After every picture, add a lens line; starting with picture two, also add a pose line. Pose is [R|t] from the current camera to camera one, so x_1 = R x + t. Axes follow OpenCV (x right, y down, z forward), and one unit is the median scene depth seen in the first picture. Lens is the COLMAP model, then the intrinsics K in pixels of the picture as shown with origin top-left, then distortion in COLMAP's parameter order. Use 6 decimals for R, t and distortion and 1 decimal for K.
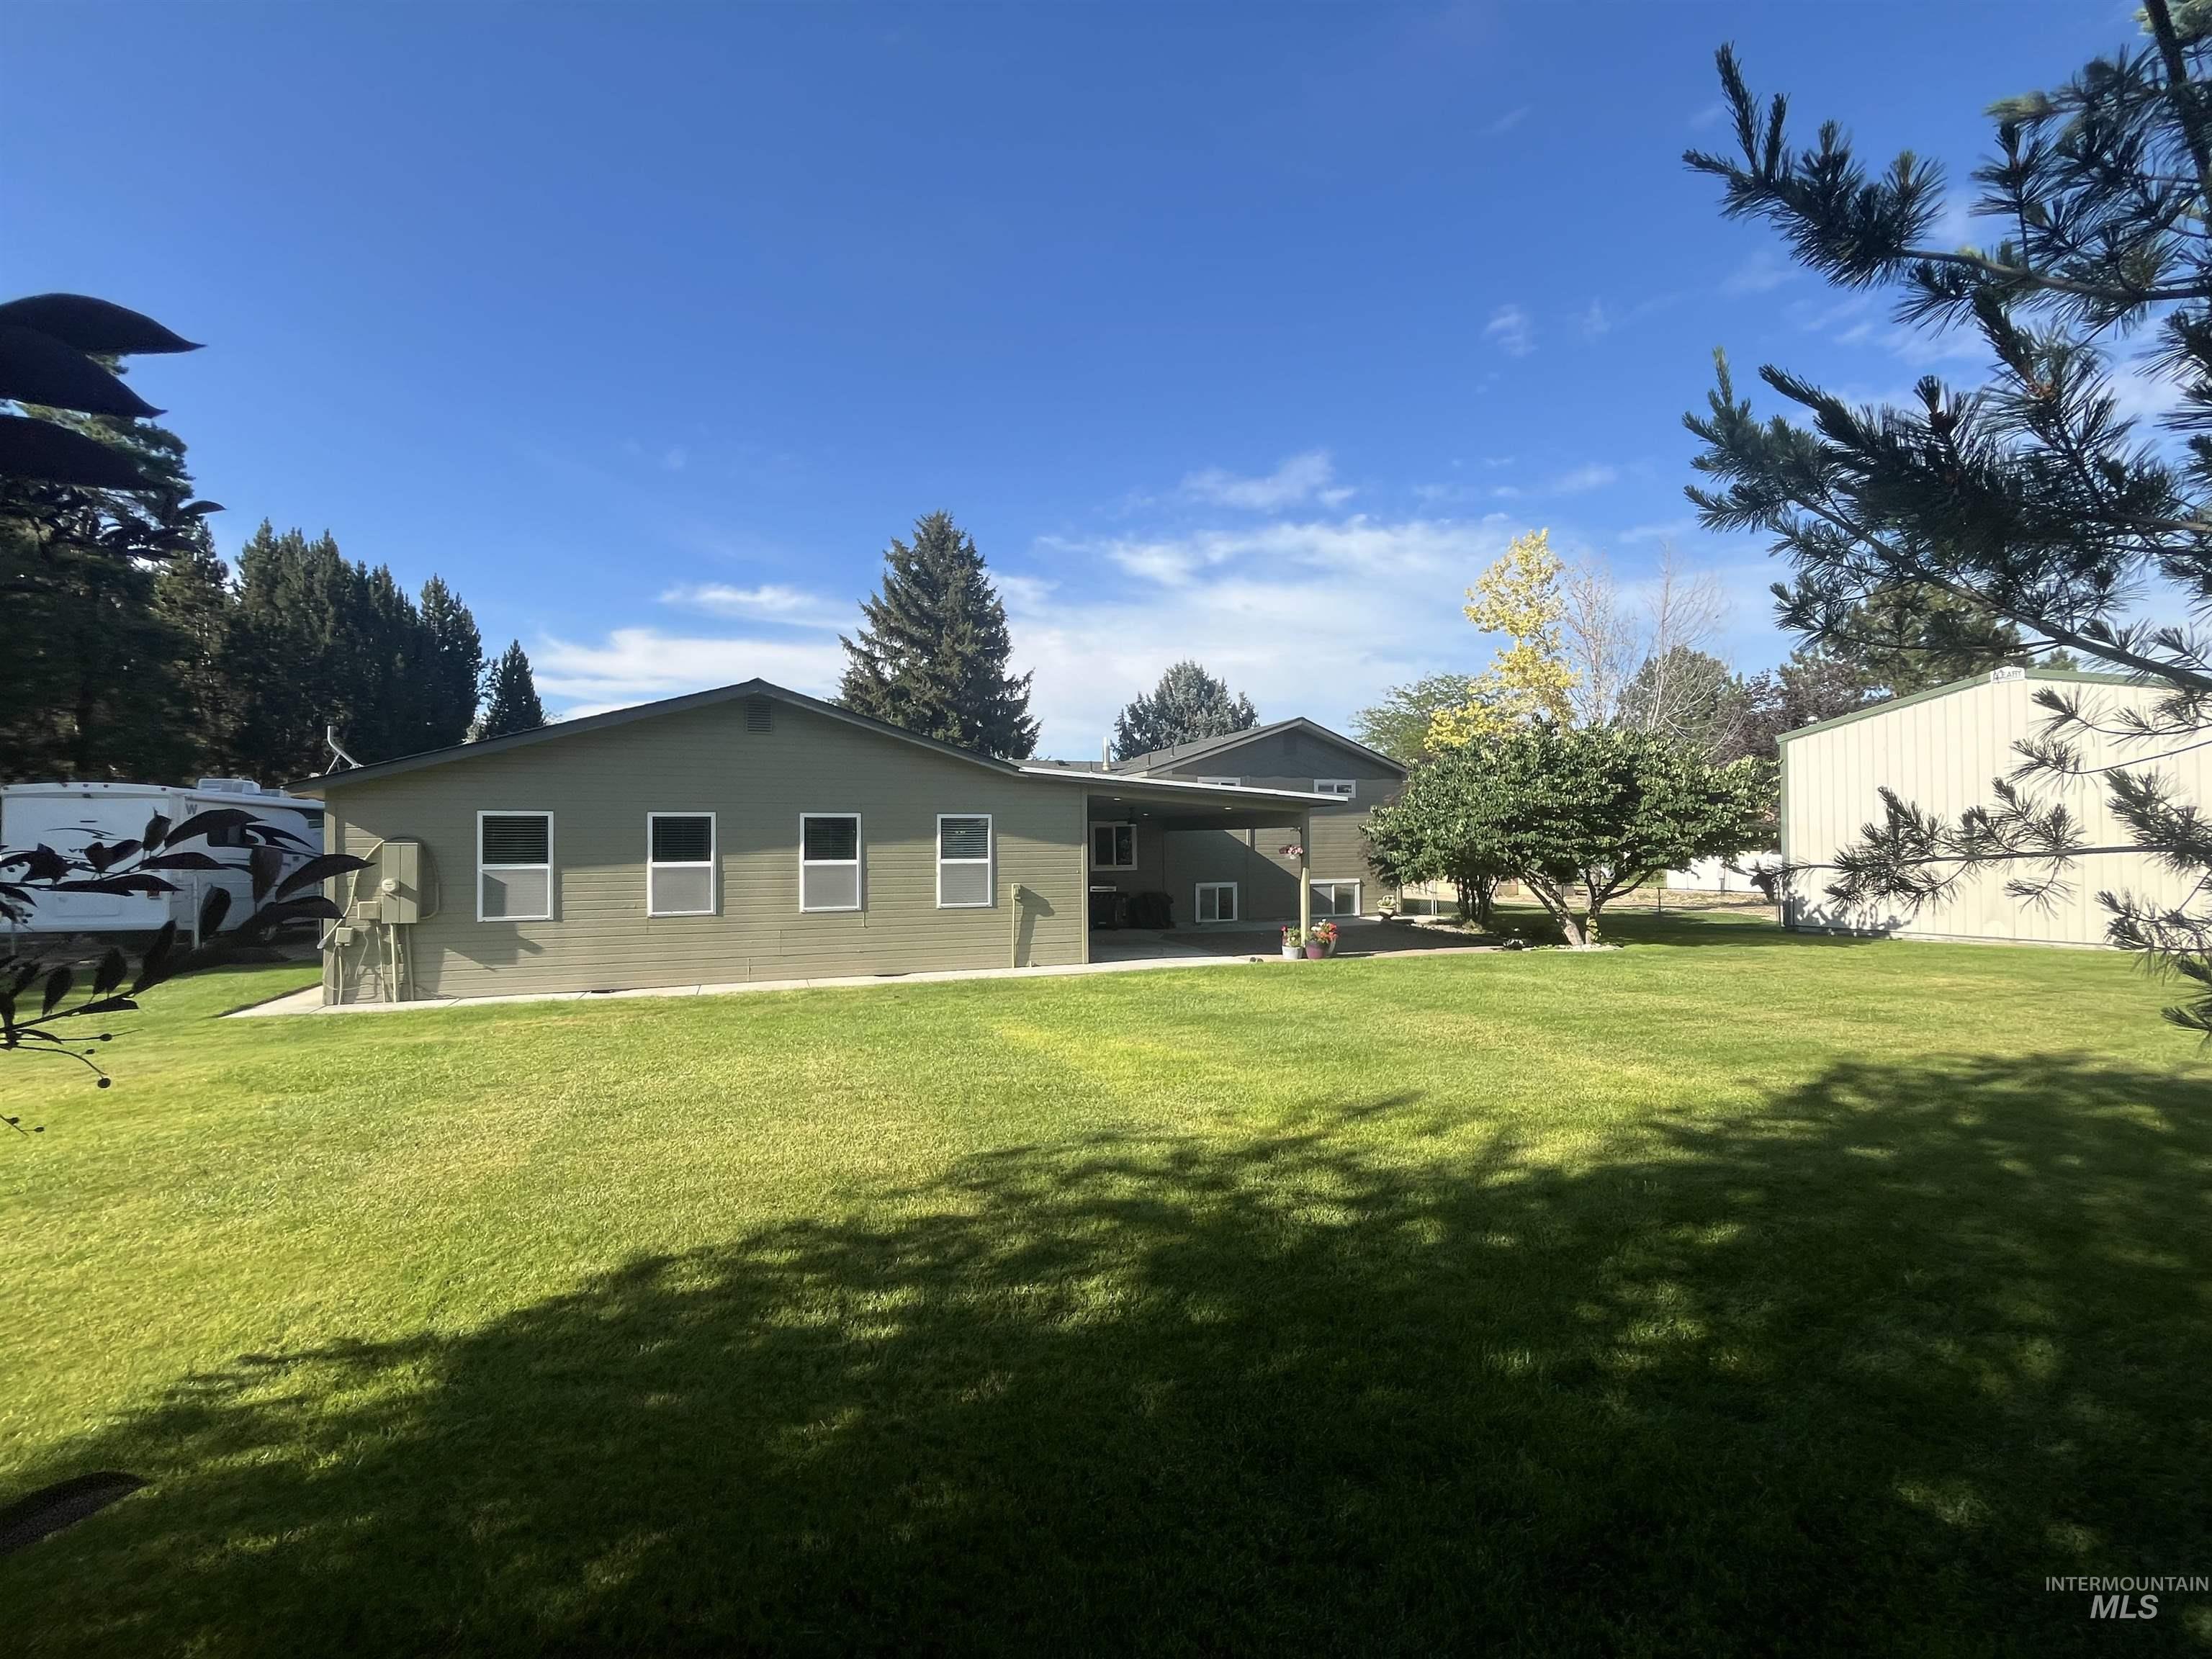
lens RADIAL K [[899.3, 0, 1099.2], [0, 899.3, 834.4], [0, 0, 1]] dist [-0.001698, 0.000015]
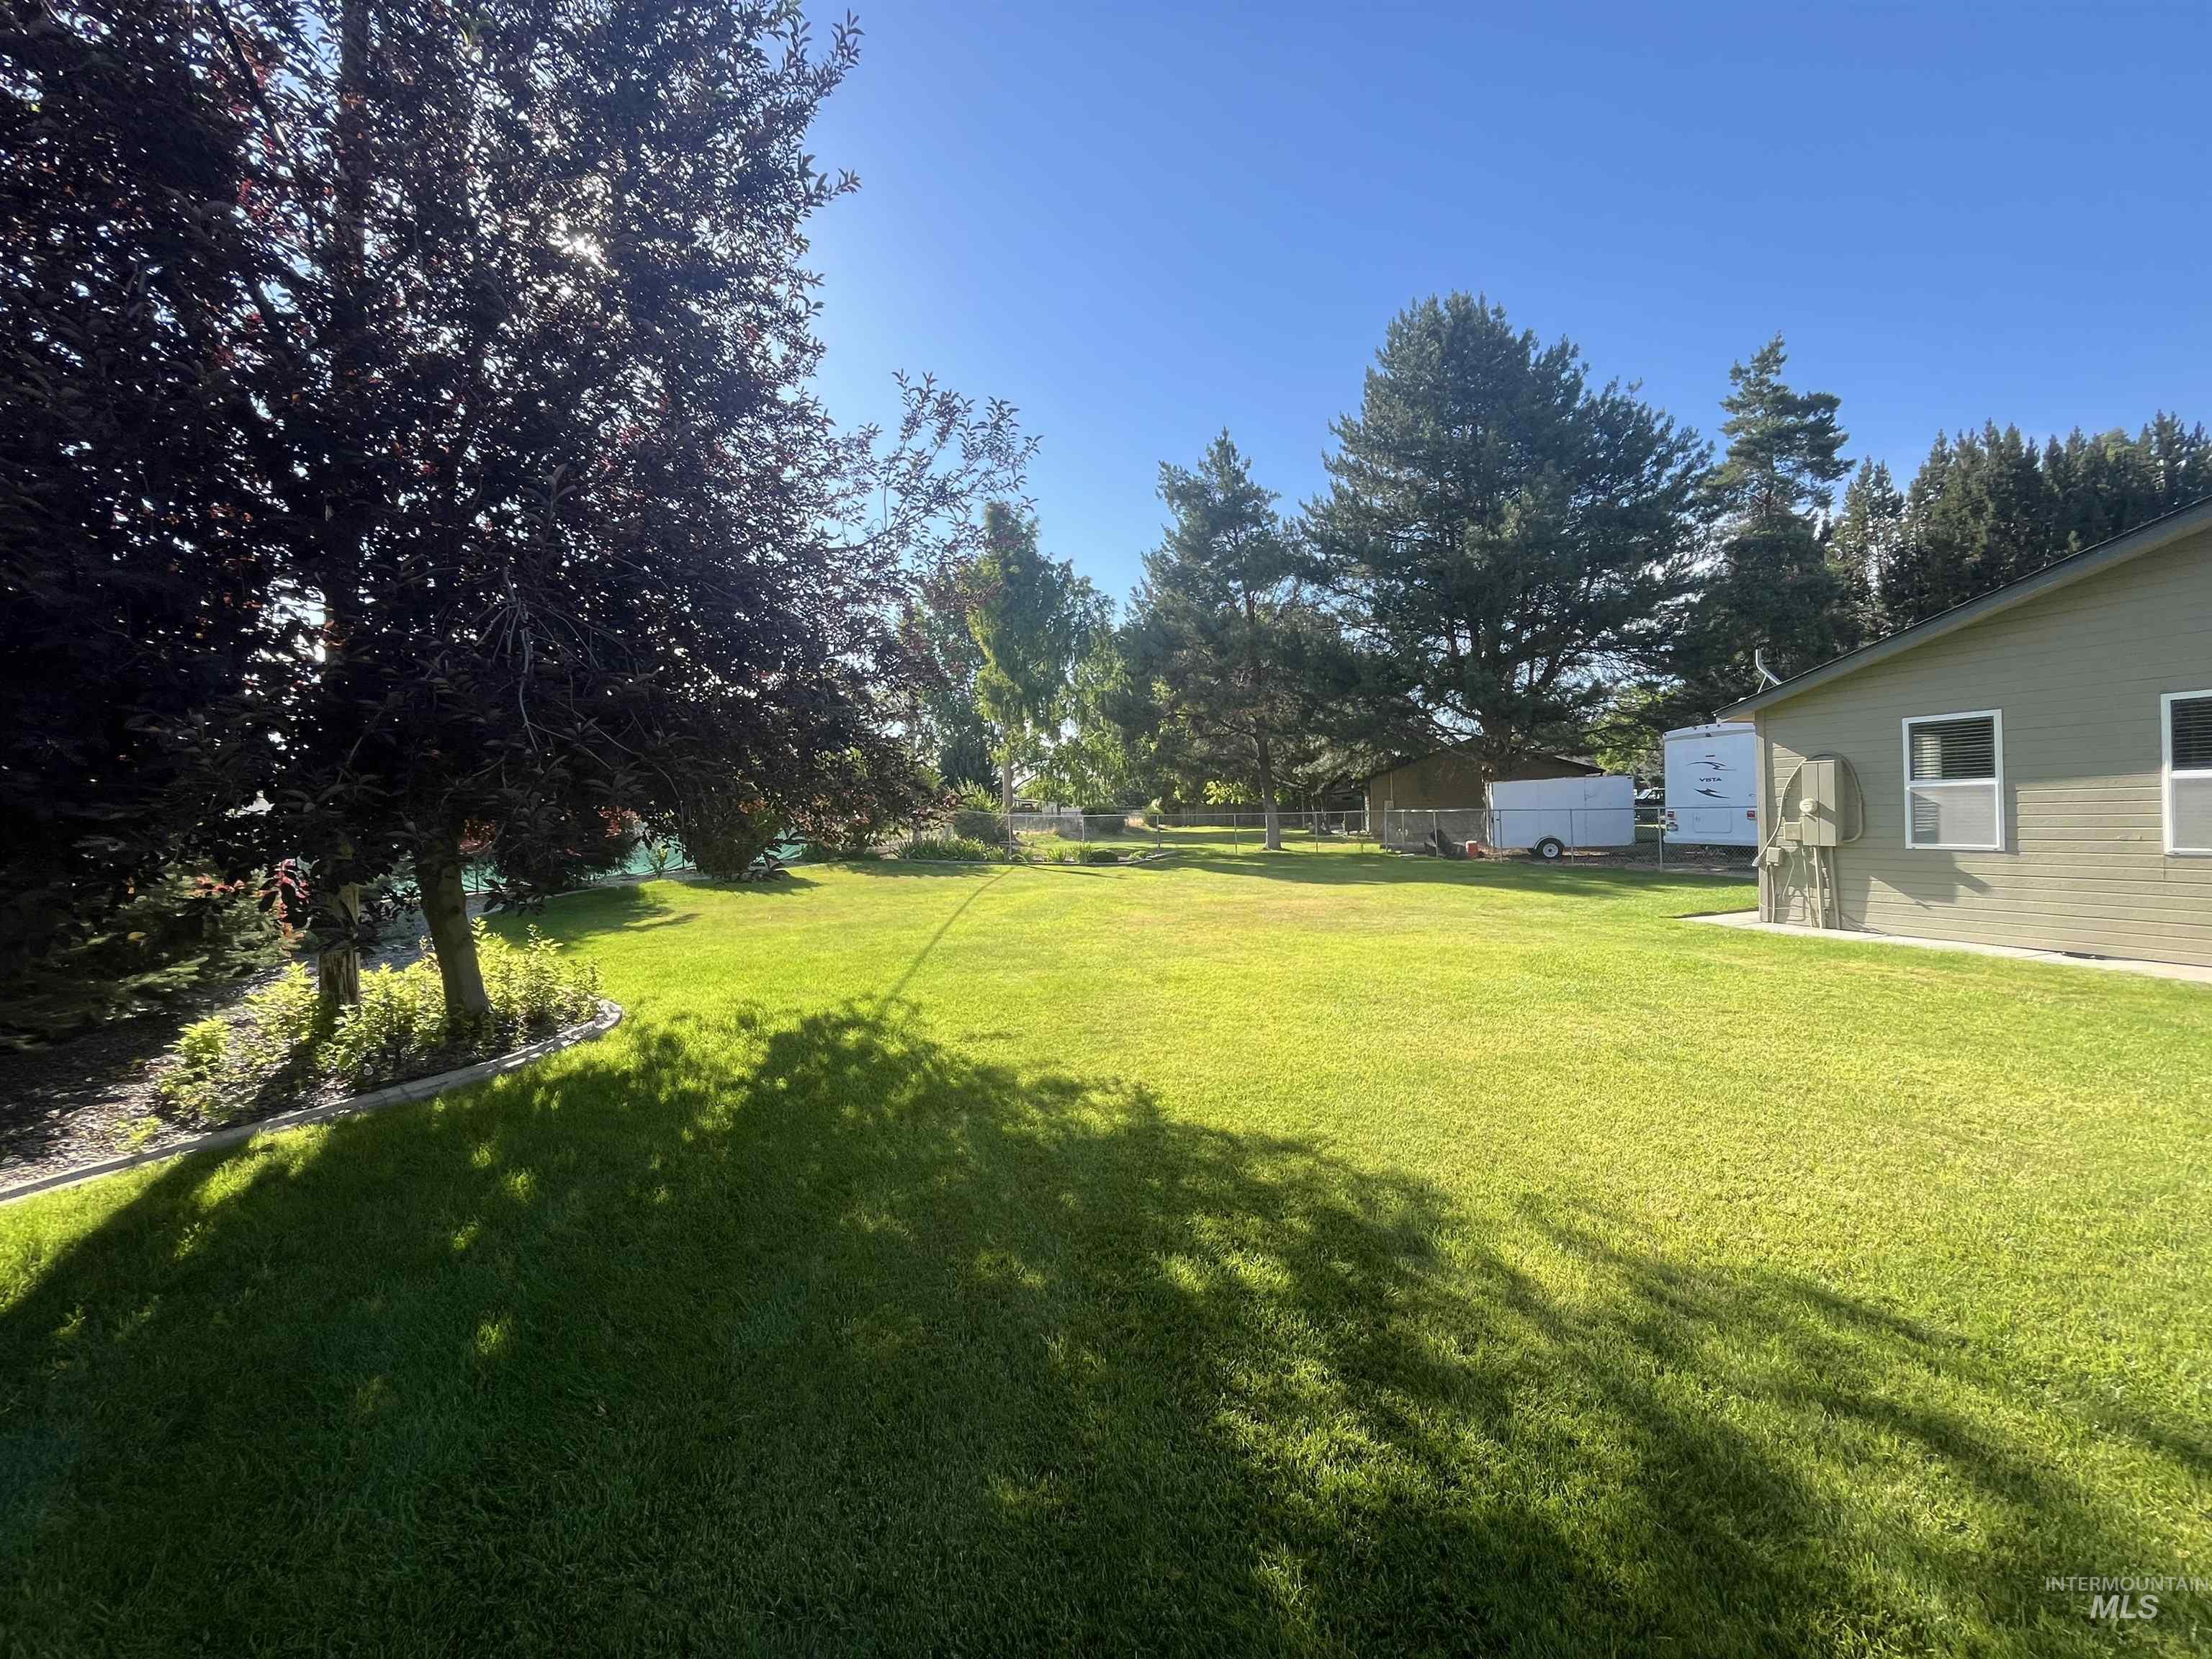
lens RADIAL K [[900.6, 0, 1100.4], [0, 900.6, 828.7], [0, 0, 1]] dist [-0.004839, 0.000500]
pose [[-0.023668, 0.024046, -0.999431, 0.143001], [0.049072, 0.998534, 0.022863, 0.017314], [0.998515, -0.048503, -0.024814, 0.209871]]
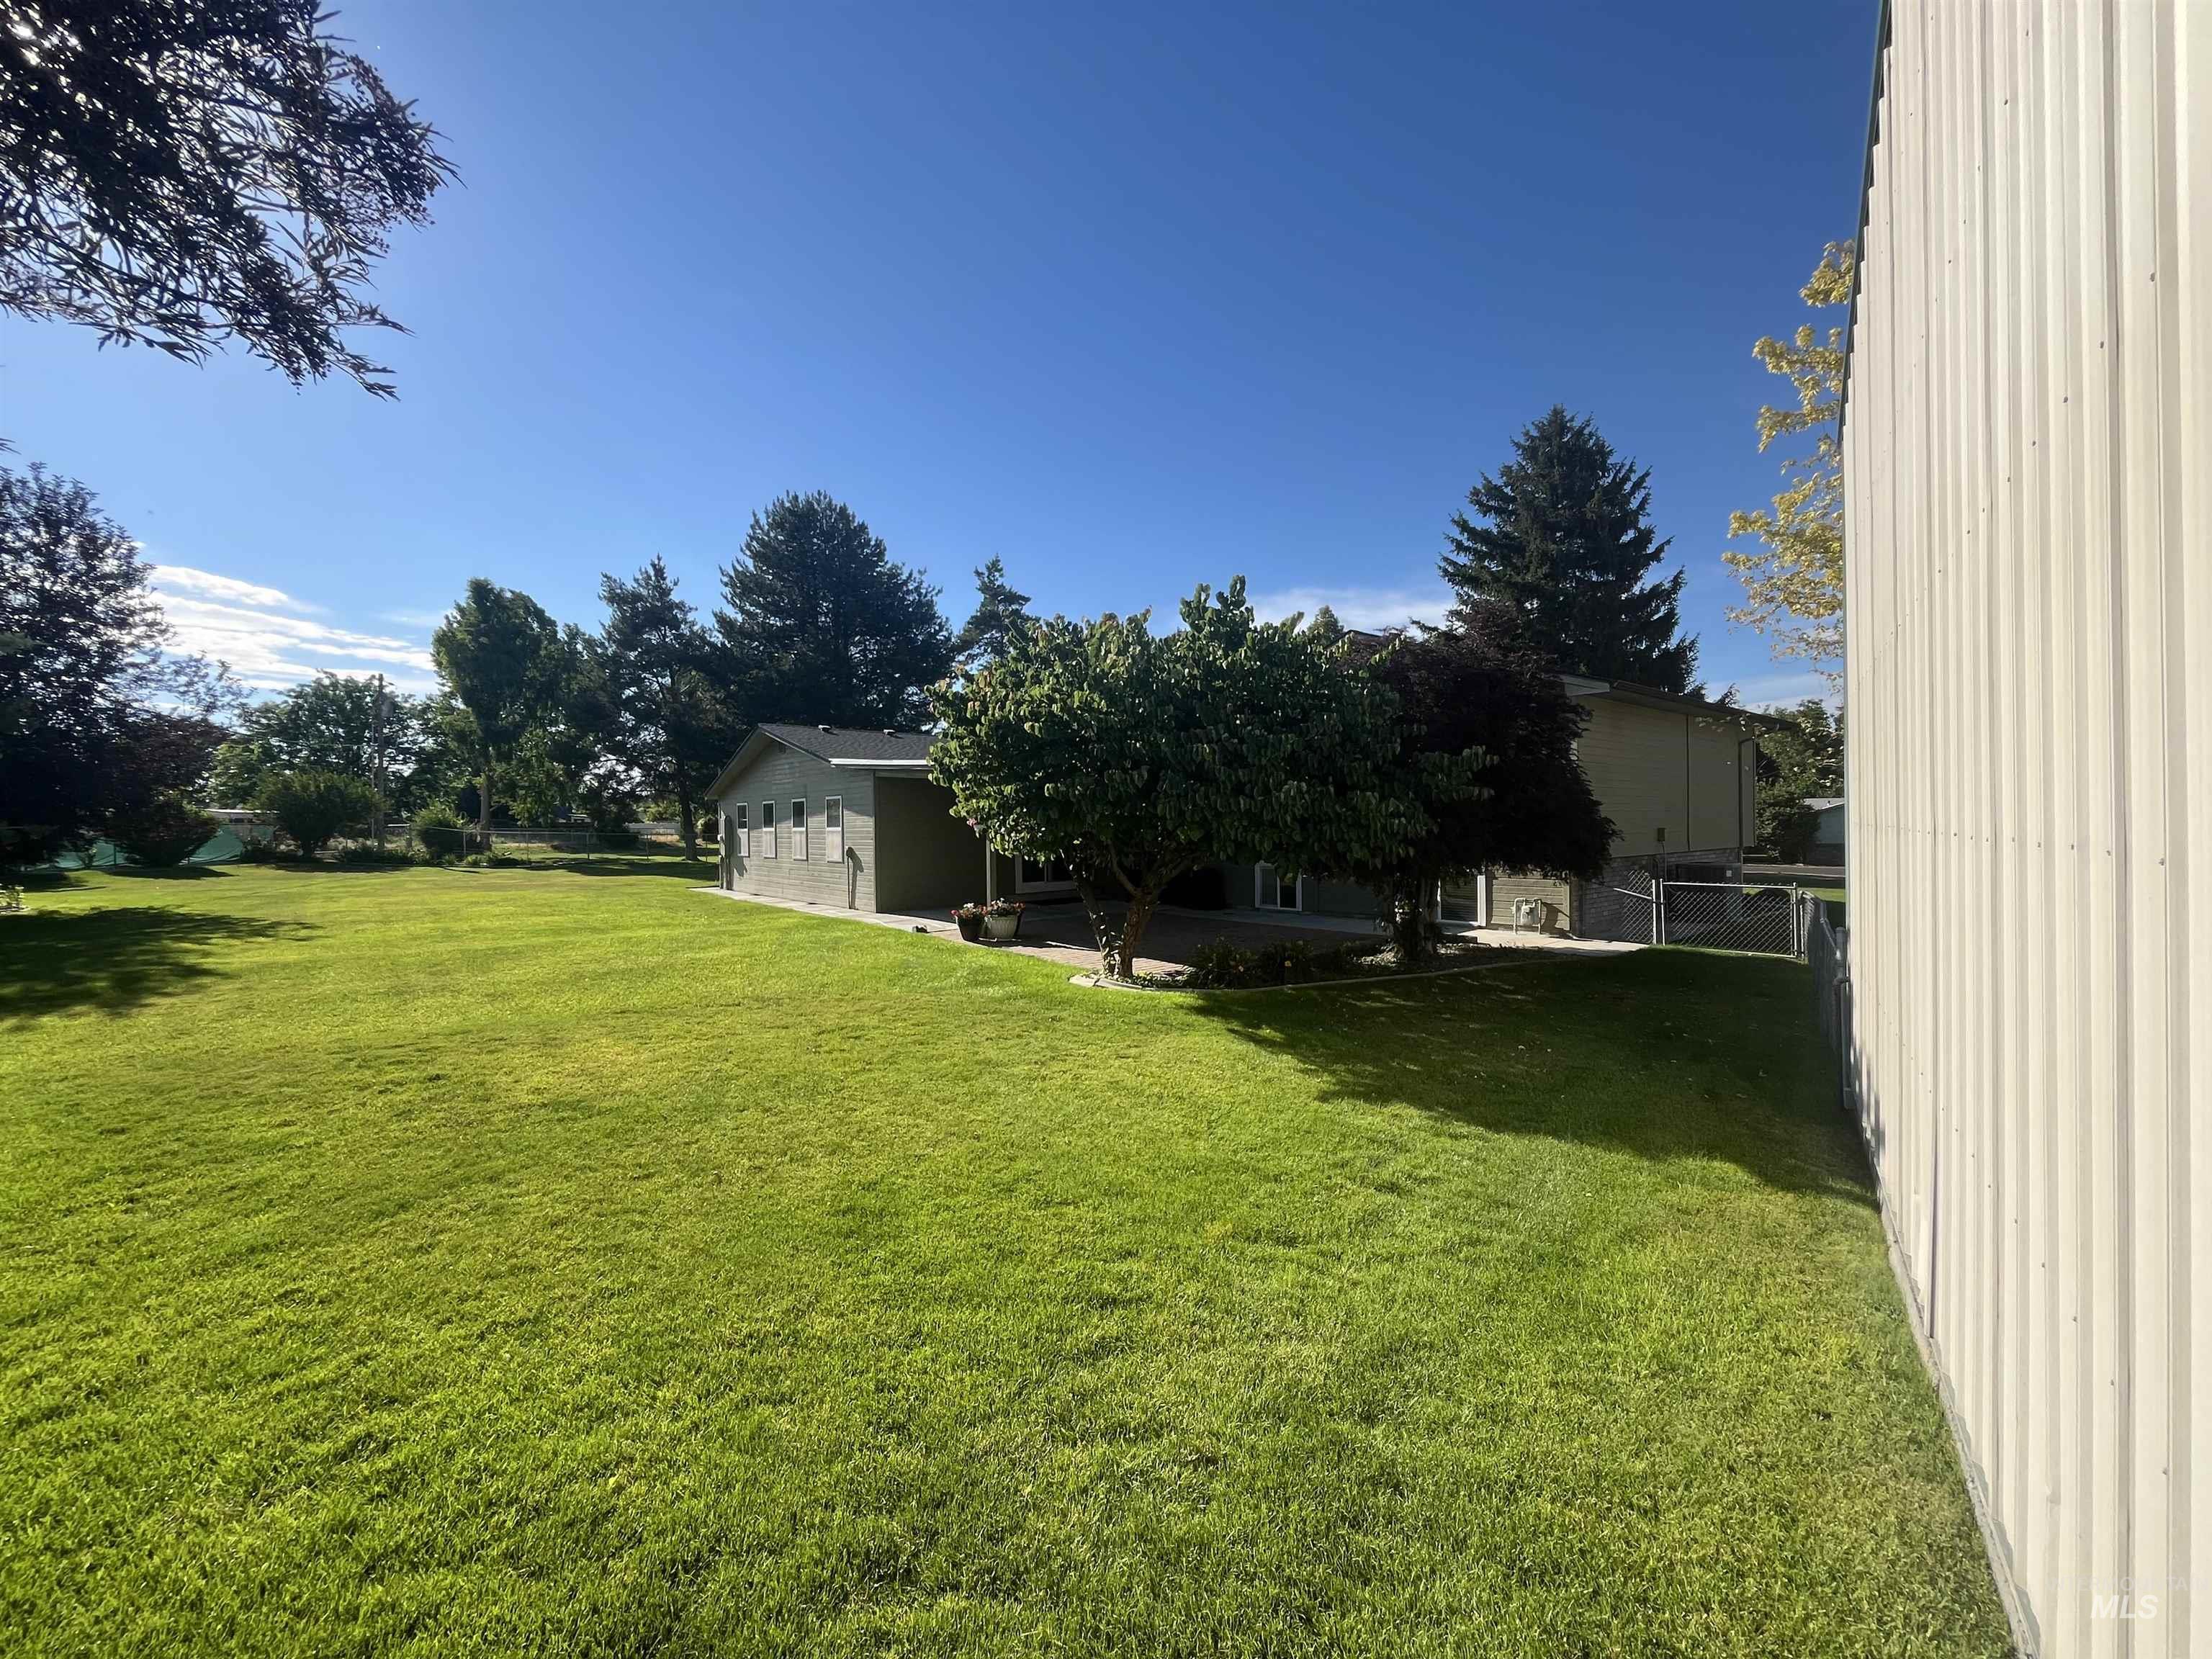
lens RADIAL K [[914.1, 0, 1099.6], [0, 914.1, 819.9], [0, 0, 1]] dist [-0.000056, 0.000182]
pose [[0.318147, -0.004360, -0.948031, 1.291954], [0.016924, 0.999856, 0.001081, 0.021134], [0.947890, -0.016389, 0.318175, 0.911443]]
